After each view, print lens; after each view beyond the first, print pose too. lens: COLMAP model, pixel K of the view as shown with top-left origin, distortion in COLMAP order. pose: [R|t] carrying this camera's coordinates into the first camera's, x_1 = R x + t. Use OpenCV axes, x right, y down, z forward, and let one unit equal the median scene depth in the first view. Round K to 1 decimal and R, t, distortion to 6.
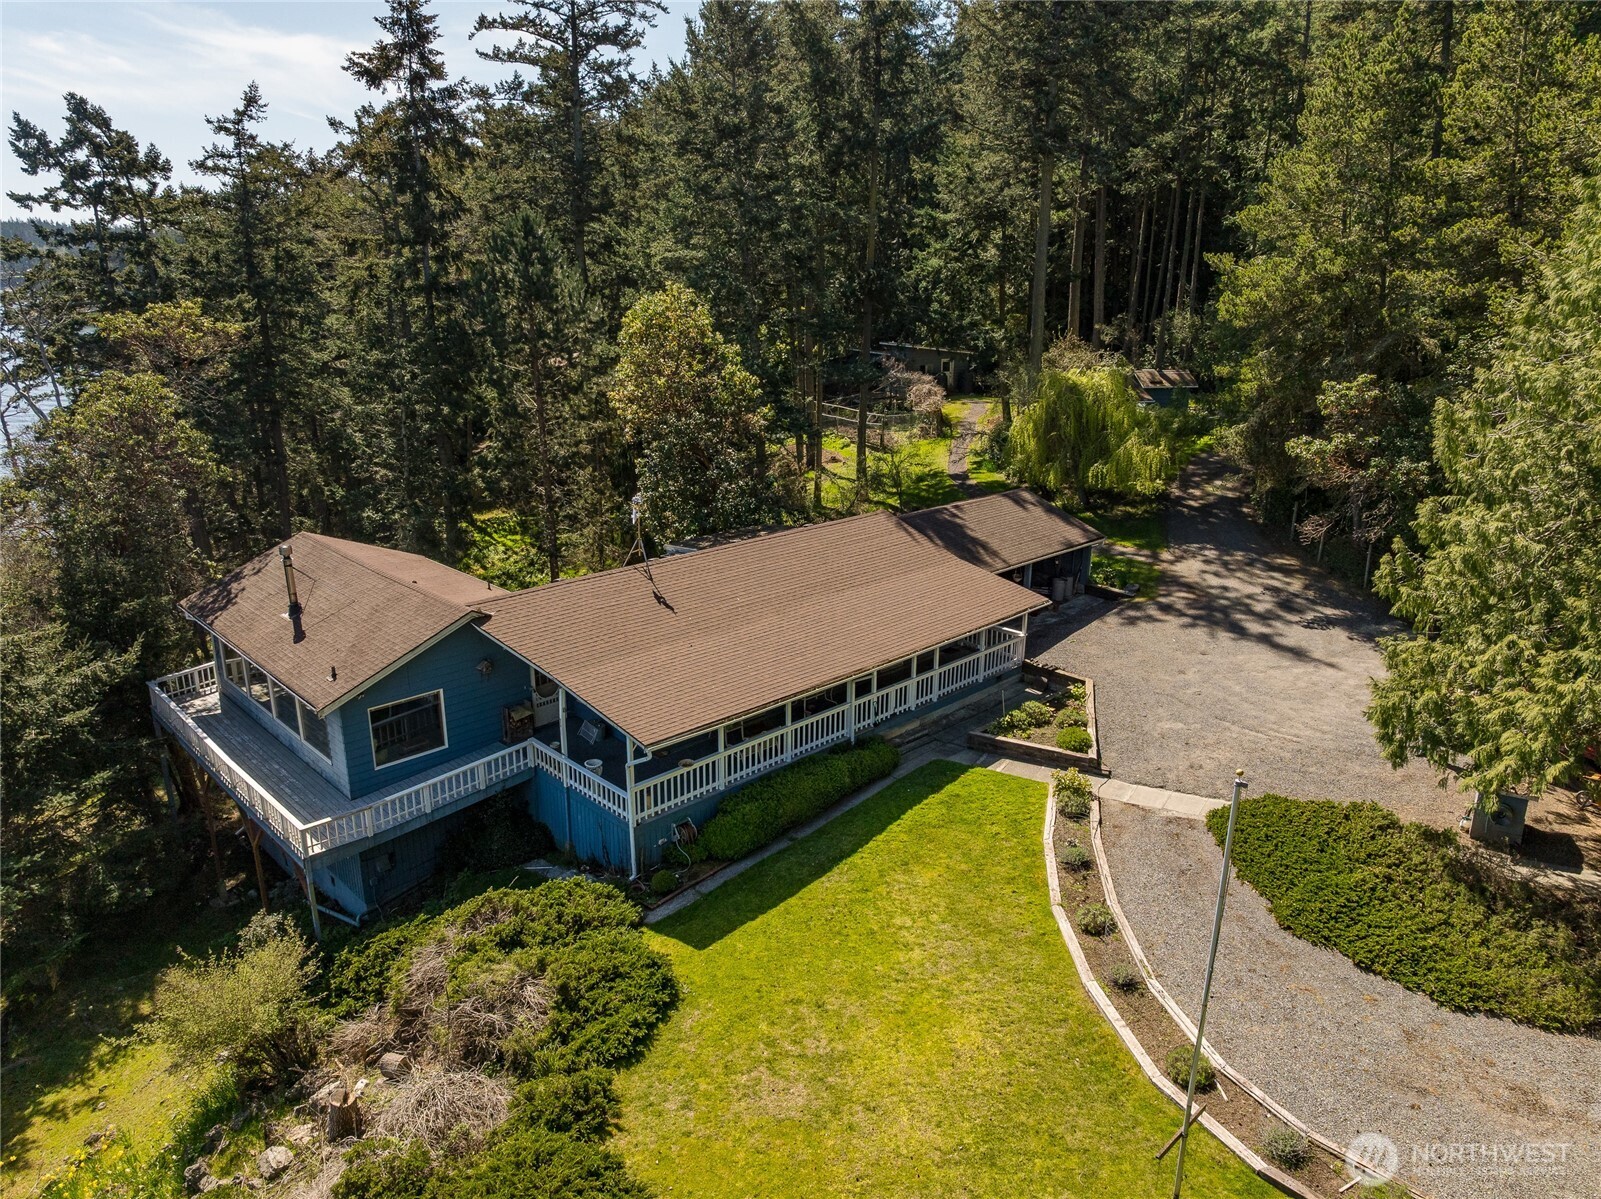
lens RADIAL K [[1126.0, 0, 808.2], [0, 1126.0, 588.3], [0, 0, 1]] dist [-0.039135, -0.002126]
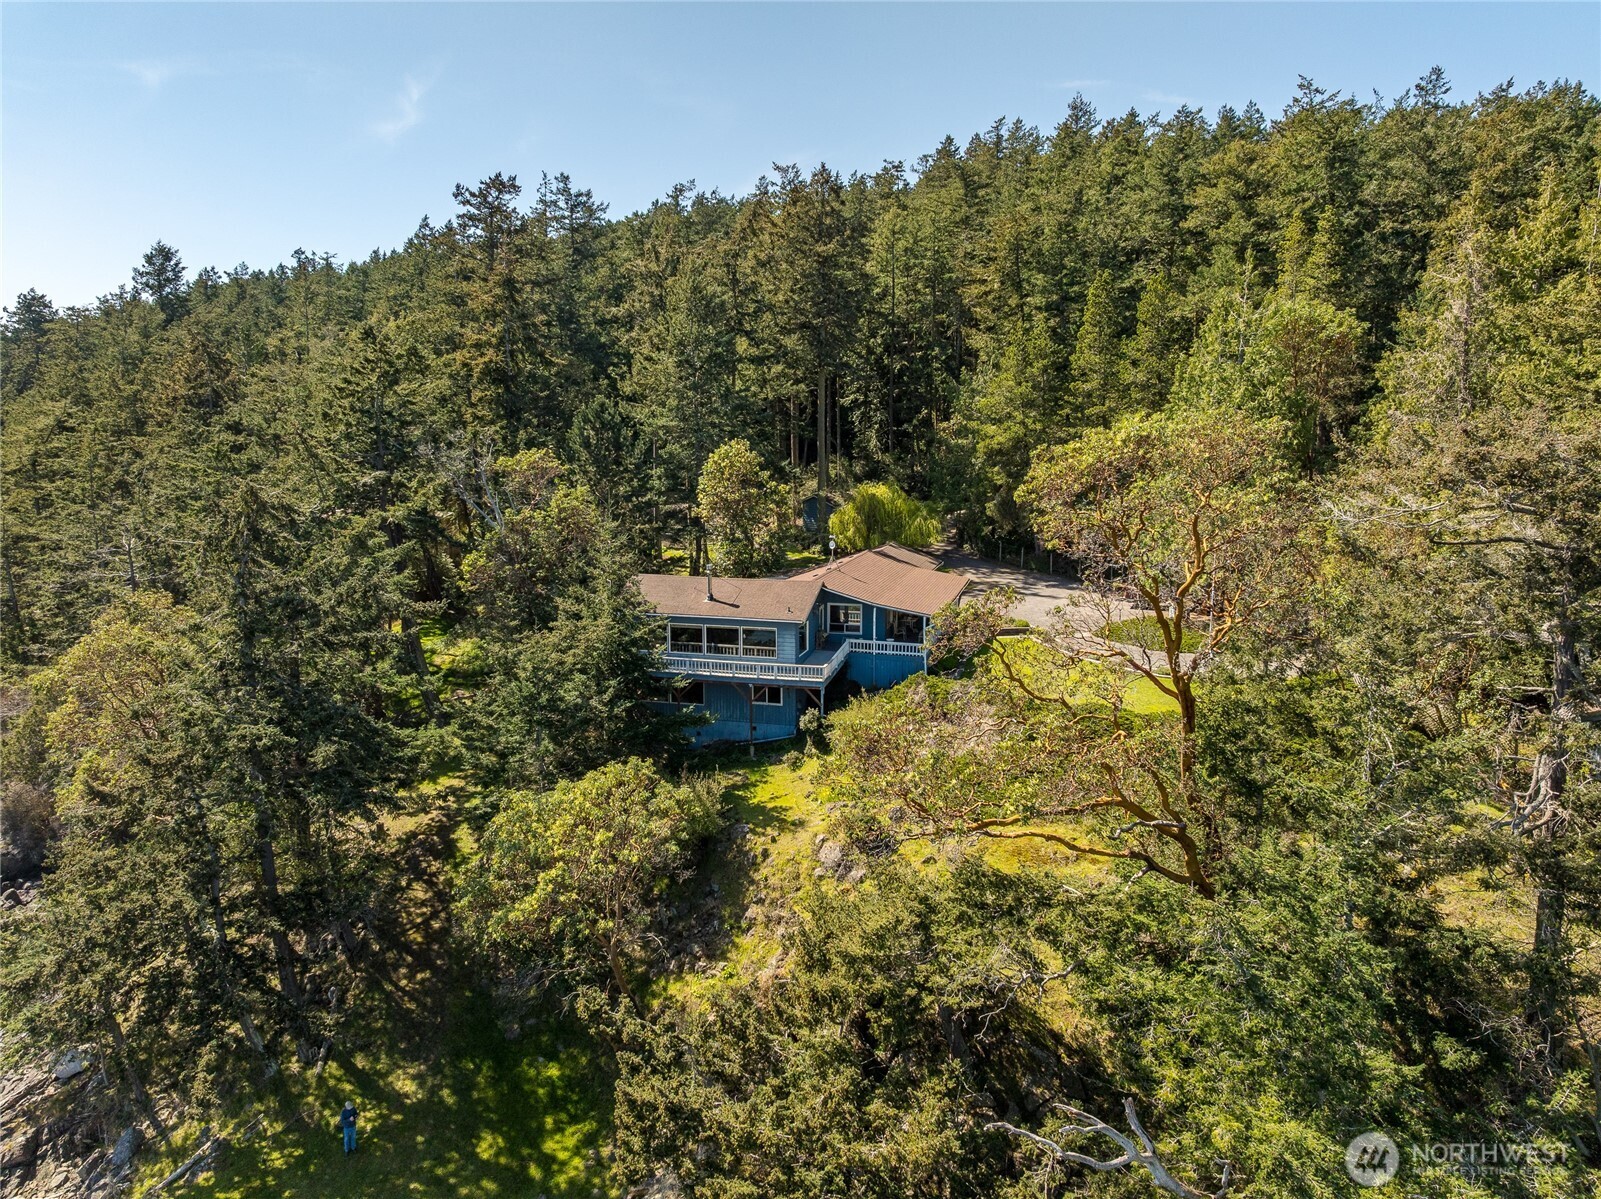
lens RADIAL K [[1126.0, 0, 801.7], [0, 1126.0, 603.6], [0, 0, 1]] dist [-0.039135, -0.002126]
pose [[0.860215, -0.086703, 0.502506, -0.983887], [0.148434, 0.985341, -0.084083, 0.163523], [-0.487849, 0.146919, 0.860475, -0.597047]]
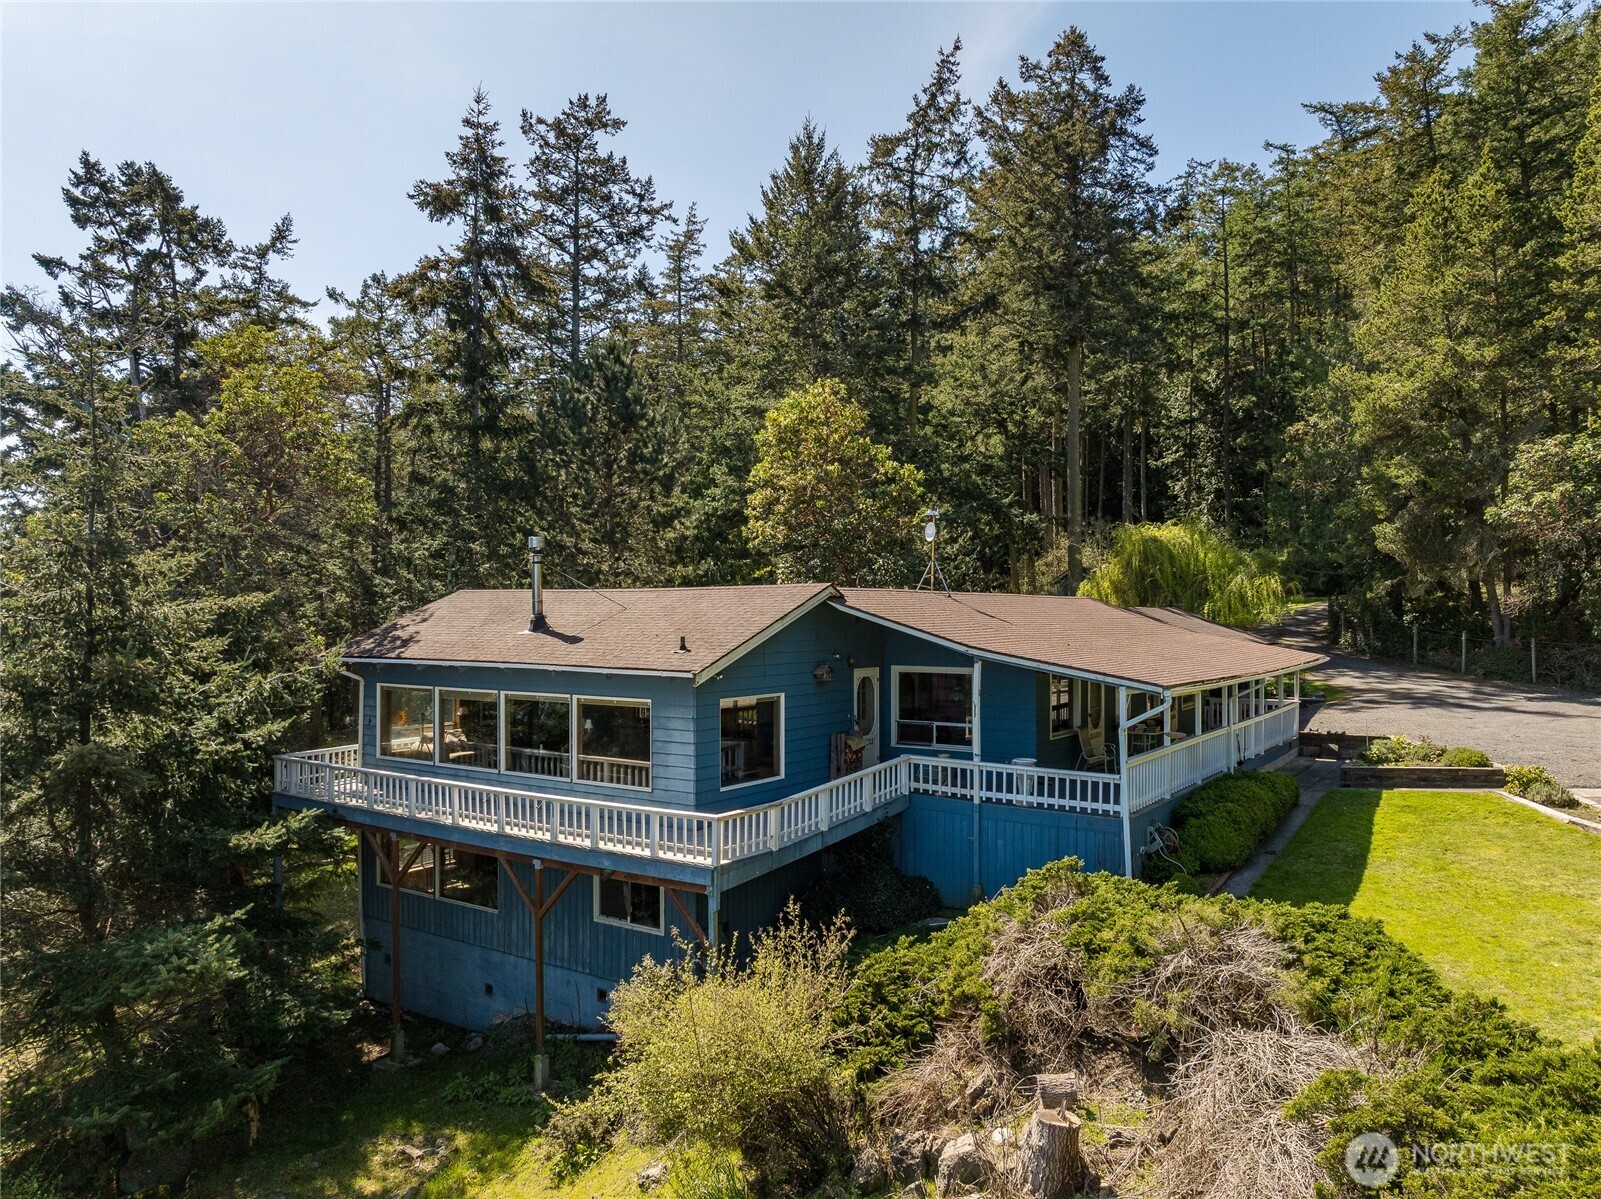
lens RADIAL K [[1126.0, 0, 799.3], [0, 1126.0, 591.6], [0, 0, 1]] dist [-0.039135, -0.002126]
pose [[0.982221, -0.001990, 0.187718, -0.316575], [0.058342, 0.953664, -0.295164, 0.171674], [-0.178433, 0.300868, 0.936824, 0.183628]]
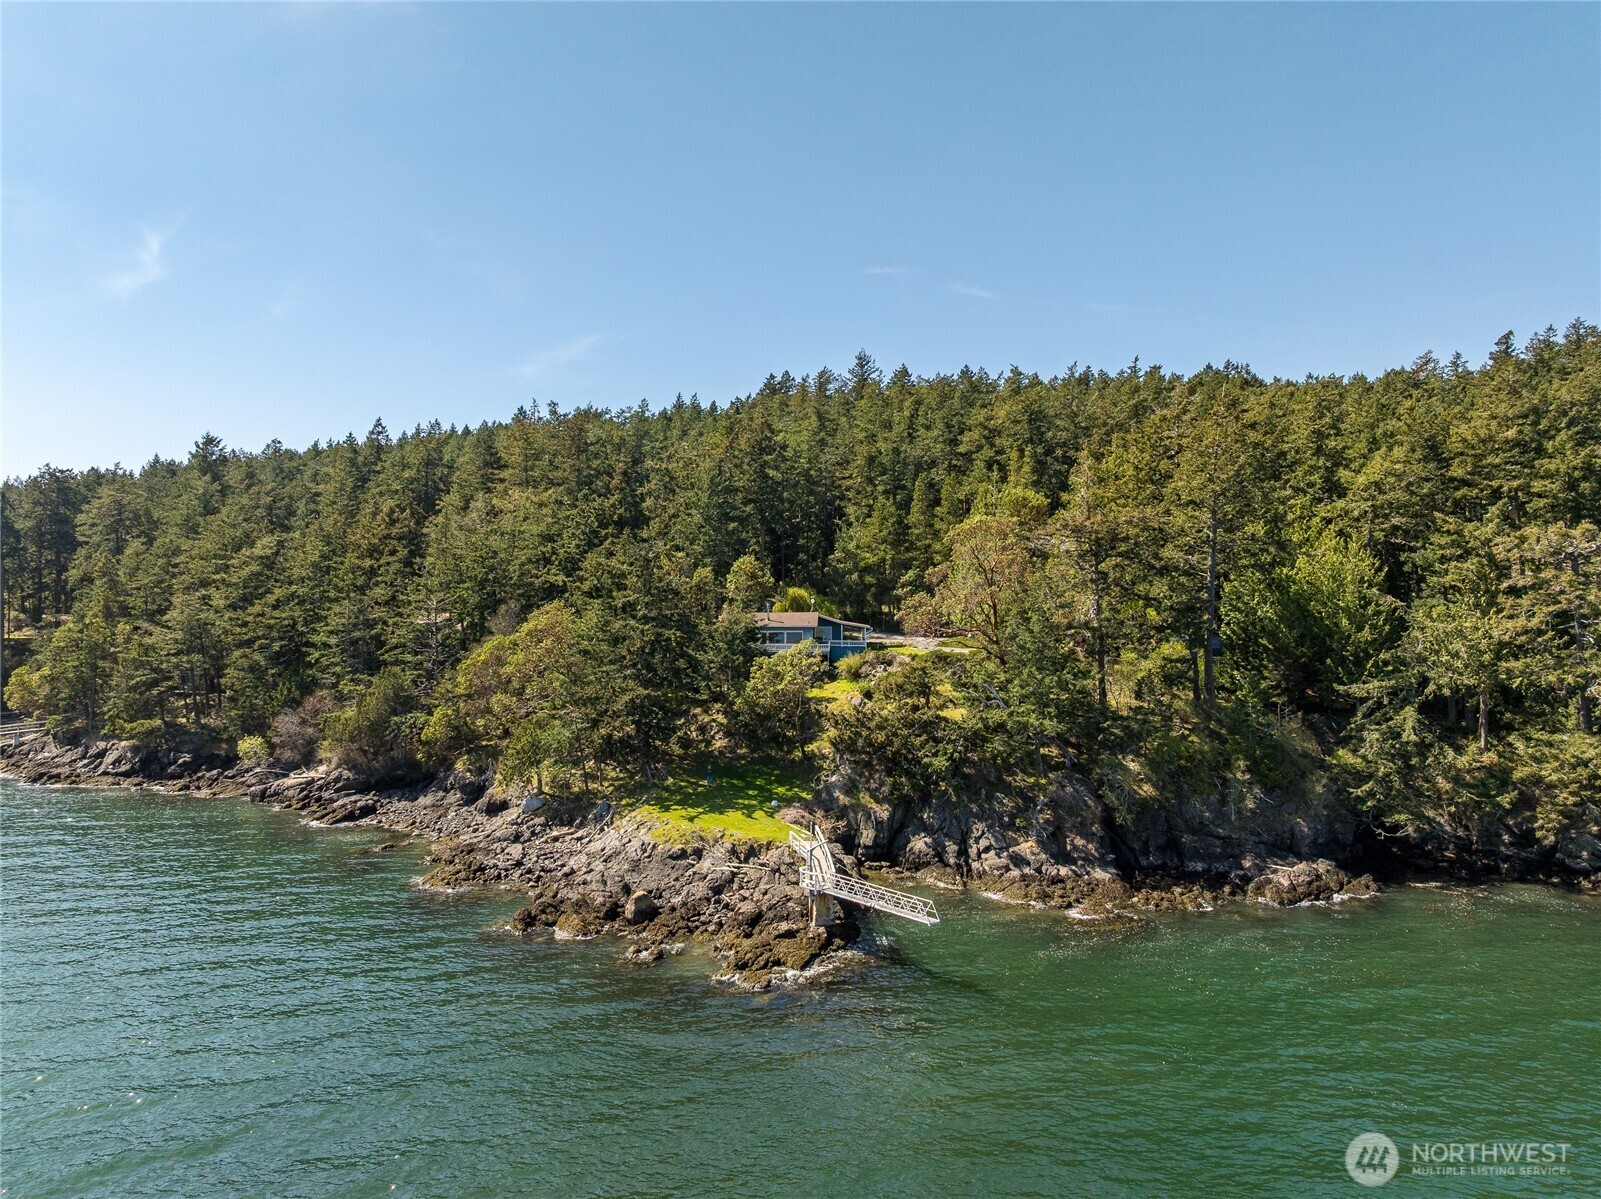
lens RADIAL K [[1126.0, 0, 801.6], [0, 1126.0, 596.6], [0, 0, 1]] dist [-0.039135, -0.002126]
pose [[0.728879, 0.000761, 0.684642, -2.435253], [0.200369, 0.955978, -0.214379, 0.649134], [-0.654666, 0.293437, 0.696640, -1.542328]]
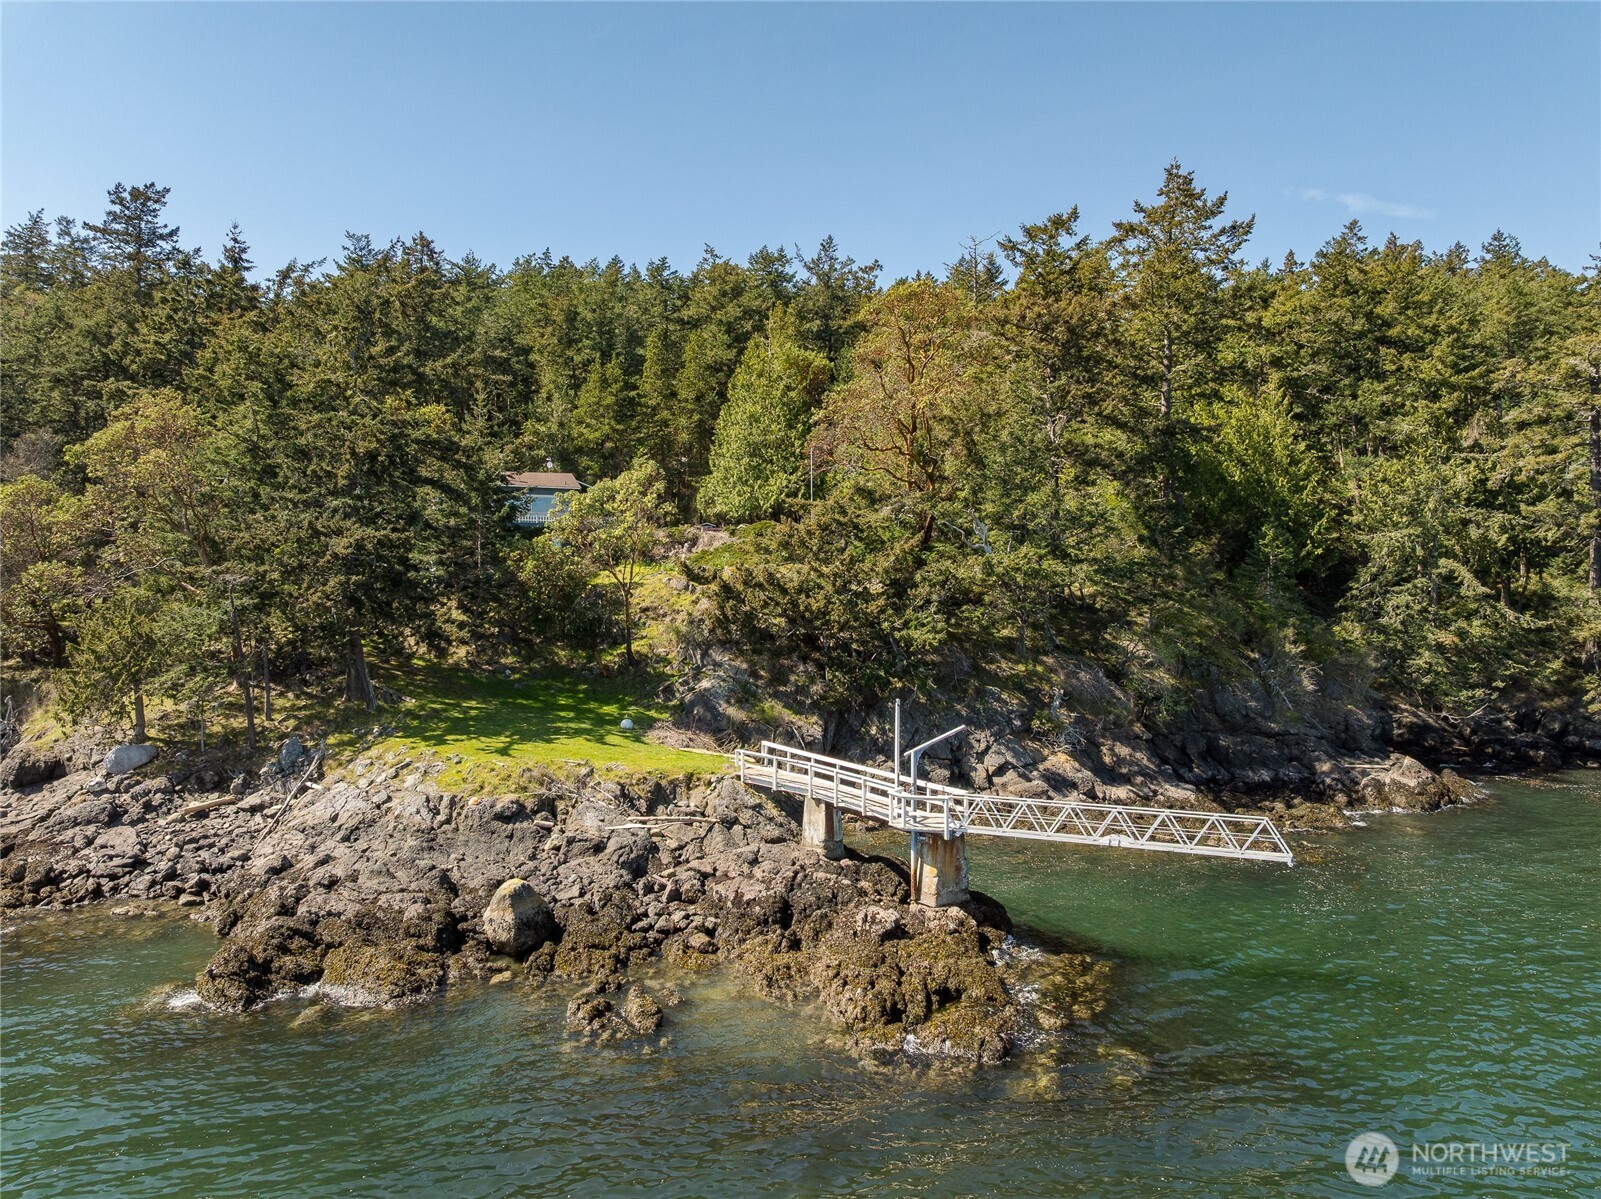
lens RADIAL K [[1126.0, 0, 801.0], [0, 1126.0, 604.5], [0, 0, 1]] dist [-0.039135, -0.002126]
pose [[0.385328, 0.001664, 0.922778, -2.025758], [0.270370, 0.955909, -0.114623, 0.620757], [-0.882283, 0.293659, 0.367889, -0.433261]]
